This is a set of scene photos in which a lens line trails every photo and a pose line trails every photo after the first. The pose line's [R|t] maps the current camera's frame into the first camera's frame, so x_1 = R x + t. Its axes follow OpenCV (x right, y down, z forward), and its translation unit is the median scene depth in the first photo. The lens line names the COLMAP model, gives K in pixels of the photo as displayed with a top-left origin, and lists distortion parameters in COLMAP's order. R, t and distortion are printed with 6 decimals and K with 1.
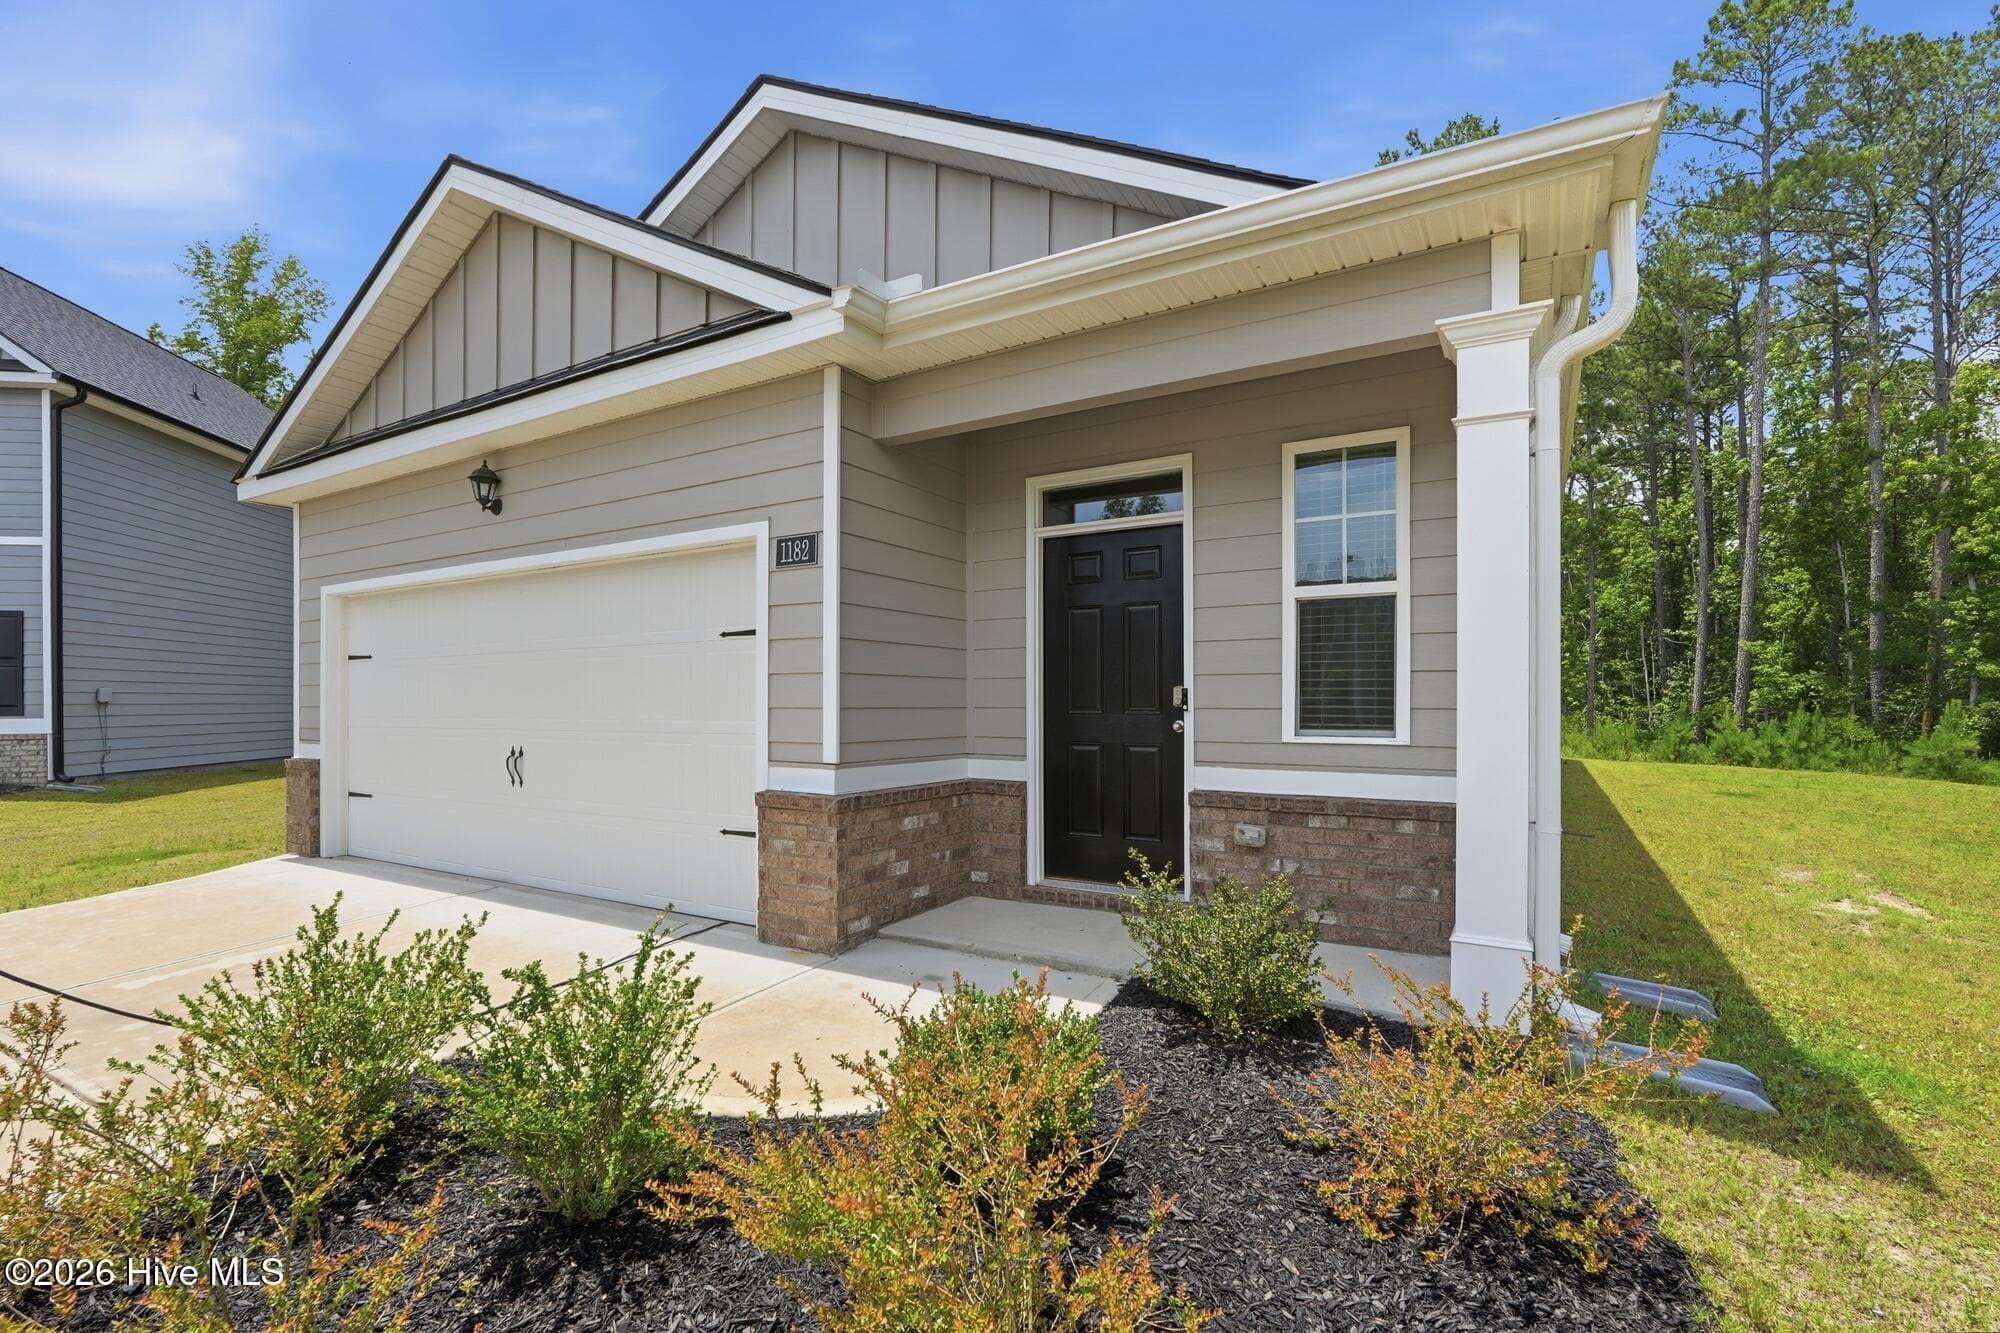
lens RADIAL K [[915.6, 0, 994.4], [0, 915.6, 697.2], [0, 0, 1]] dist [-0.003358, 0.000178]
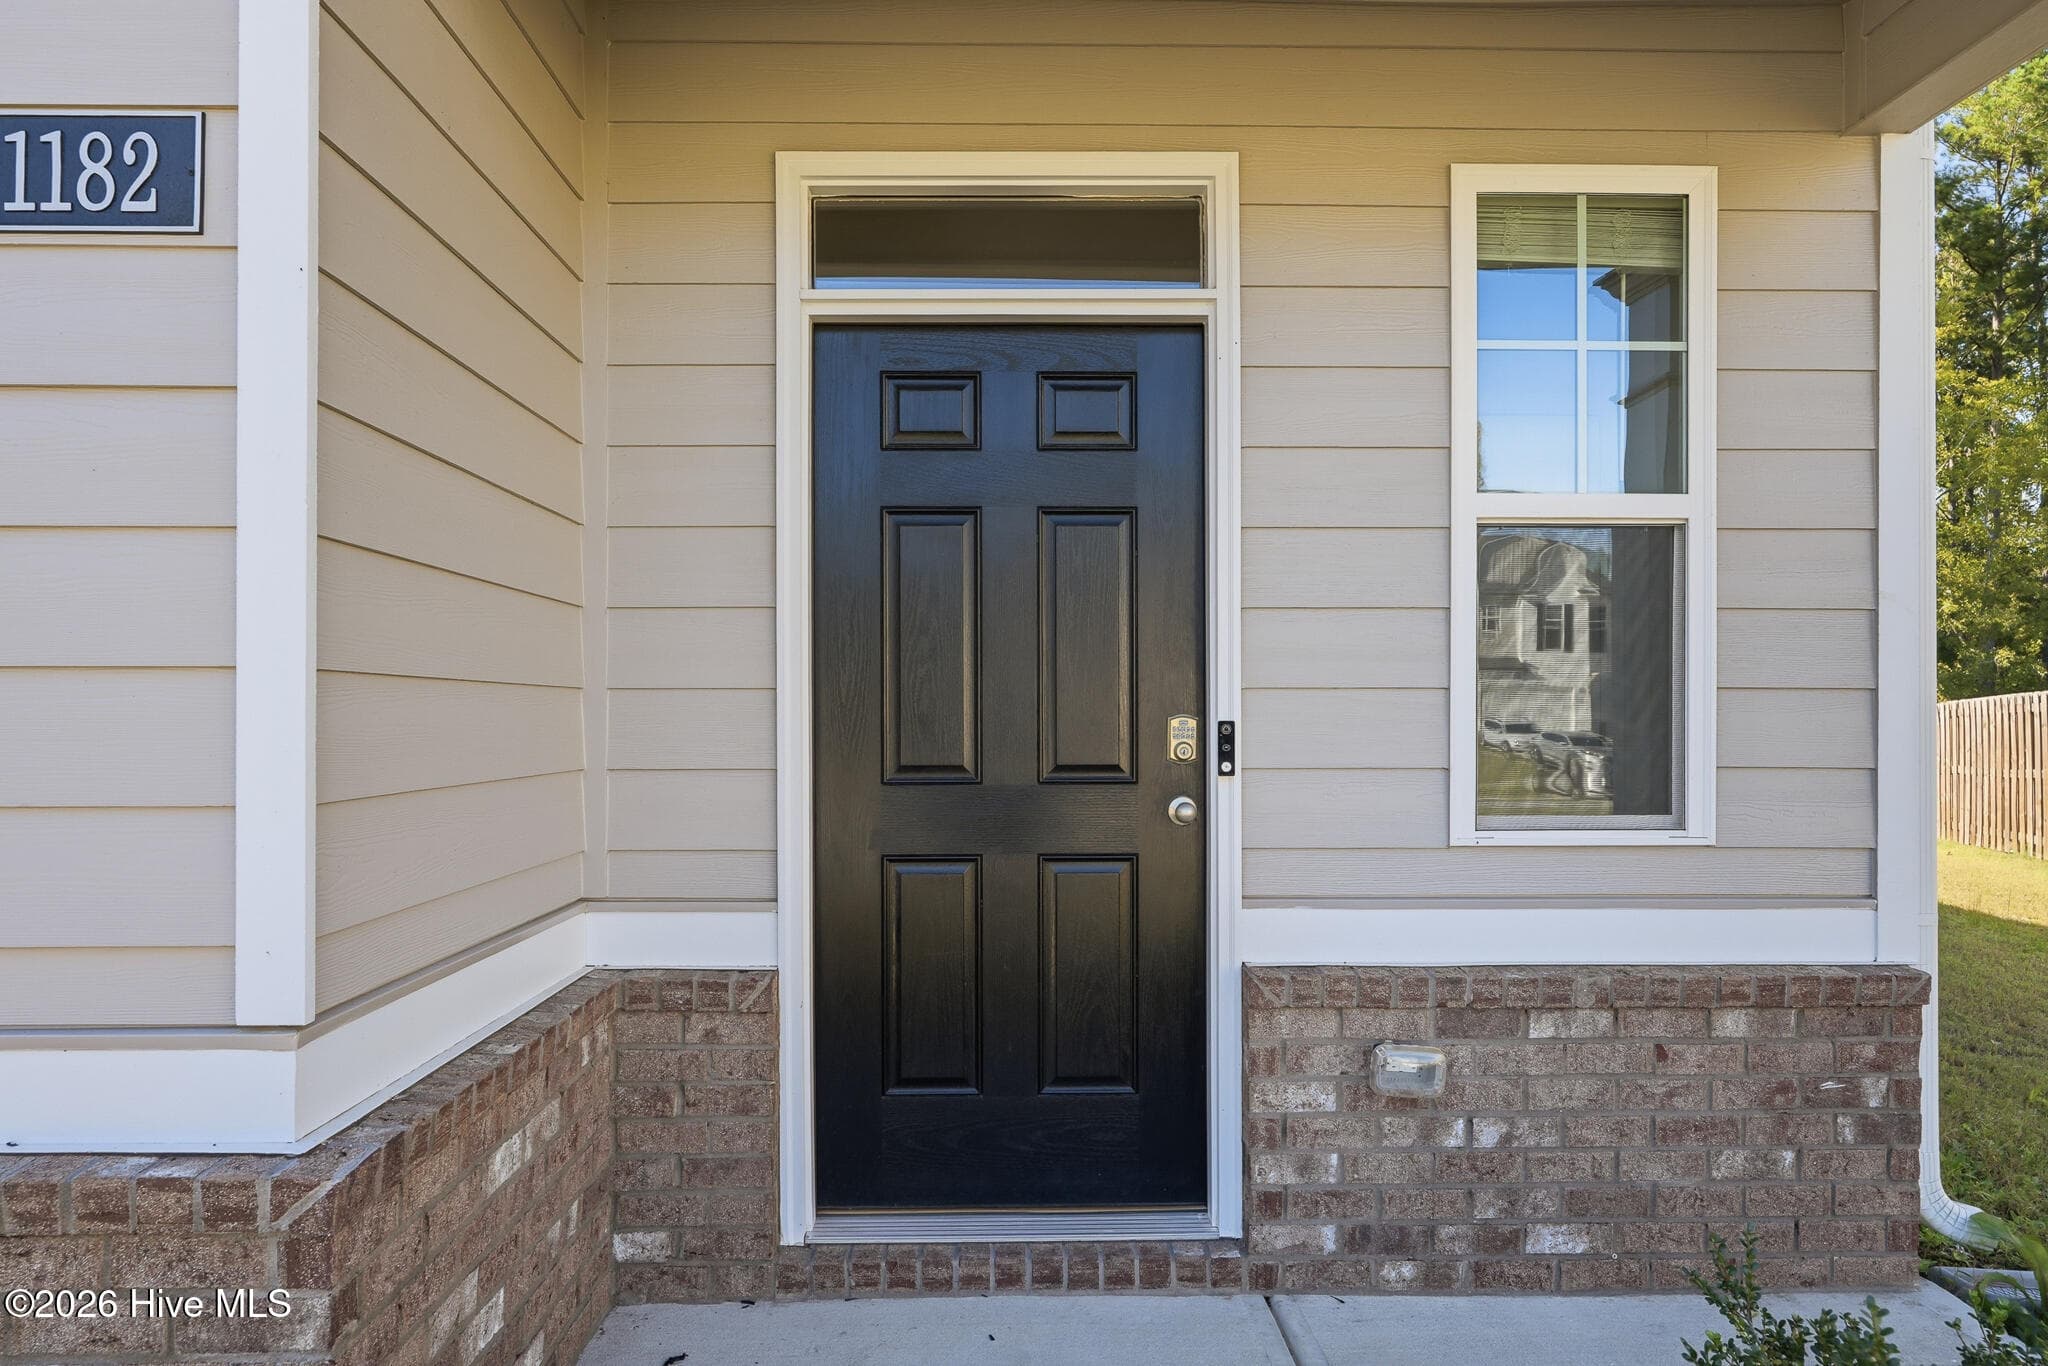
lens RADIAL K [[1345.0, 0, 1025.5], [0, 1345.0, 708.1], [0, 0, 1]] dist [-0.002383, -0.001256]
pose [[0.843020, 0.002586, 0.537876, -0.195555], [-0.003458, 0.999994, 0.000612, -0.015462], [-0.537871, -0.002376, 0.843024, 0.550582]]
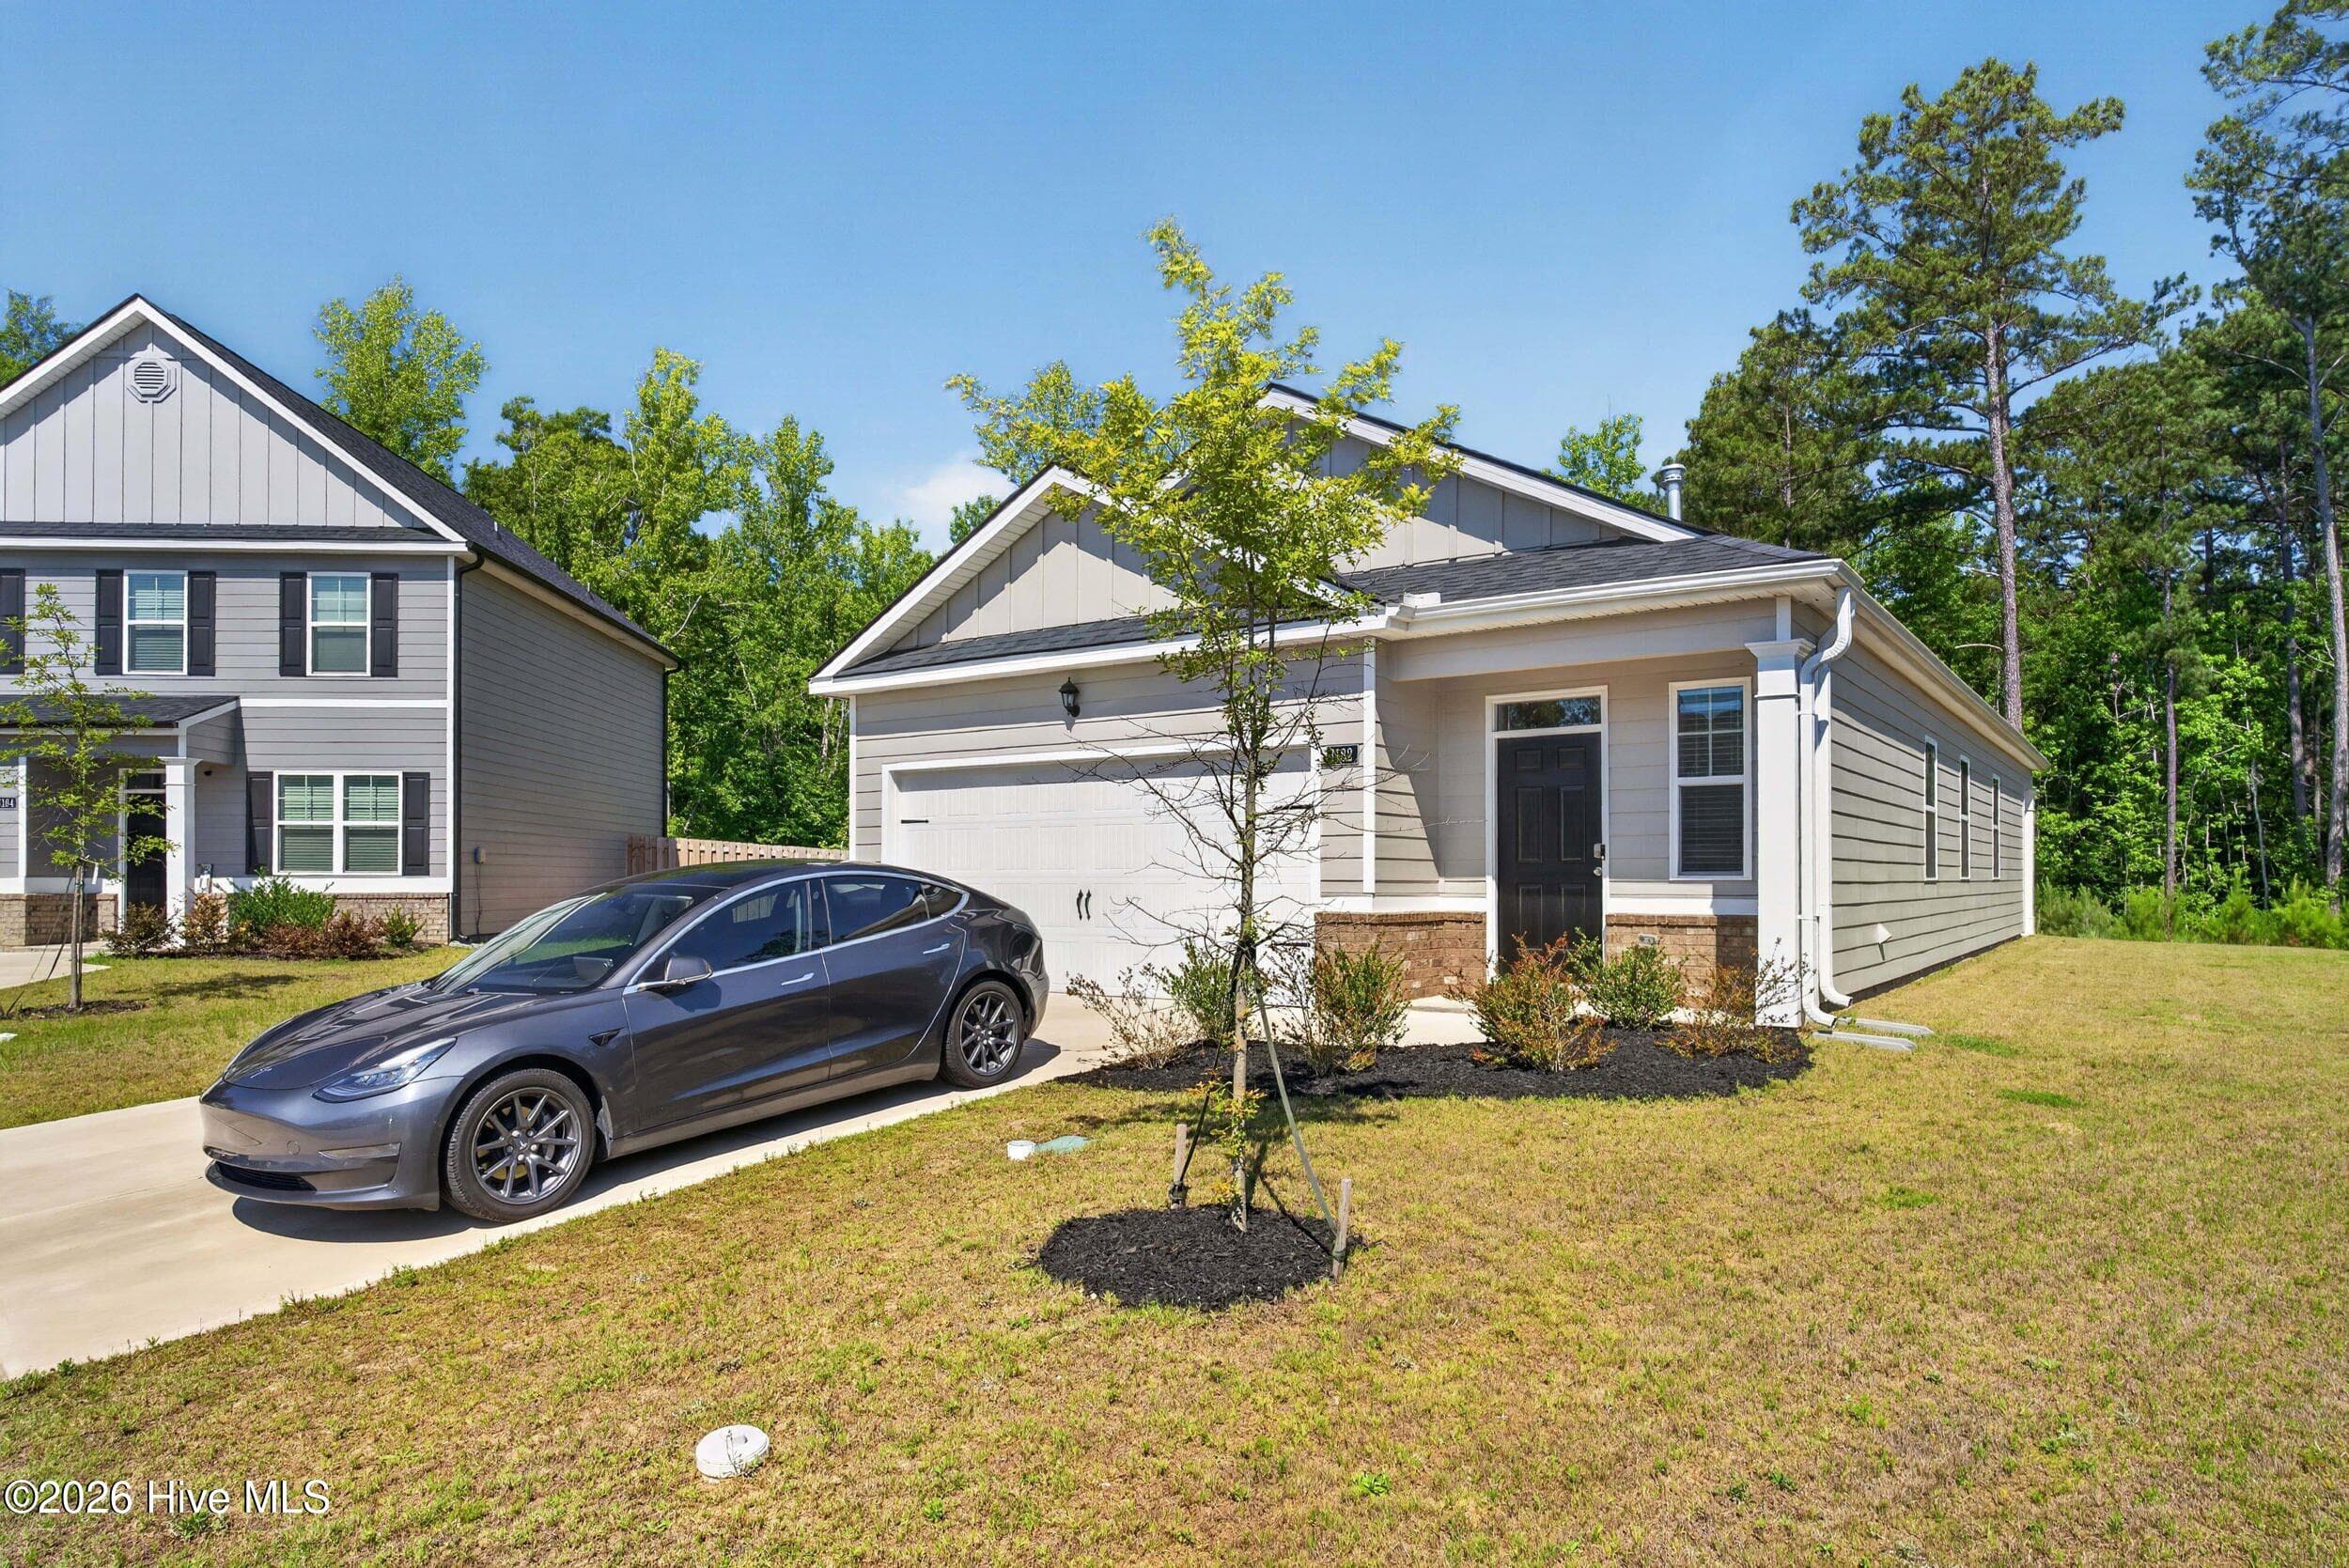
lens RADIAL K [[1427.2, 0, 1115.8], [0, 1427.2, 853.7], [0, 0, 1]] dist [-0.004397, -0.001541]
pose [[0.993798, 0.000732, -0.111195, -0.323783], [-0.001705, 0.999961, -0.008658, 0.026077], [0.111185, 0.008794, 0.993761, -1.403913]]
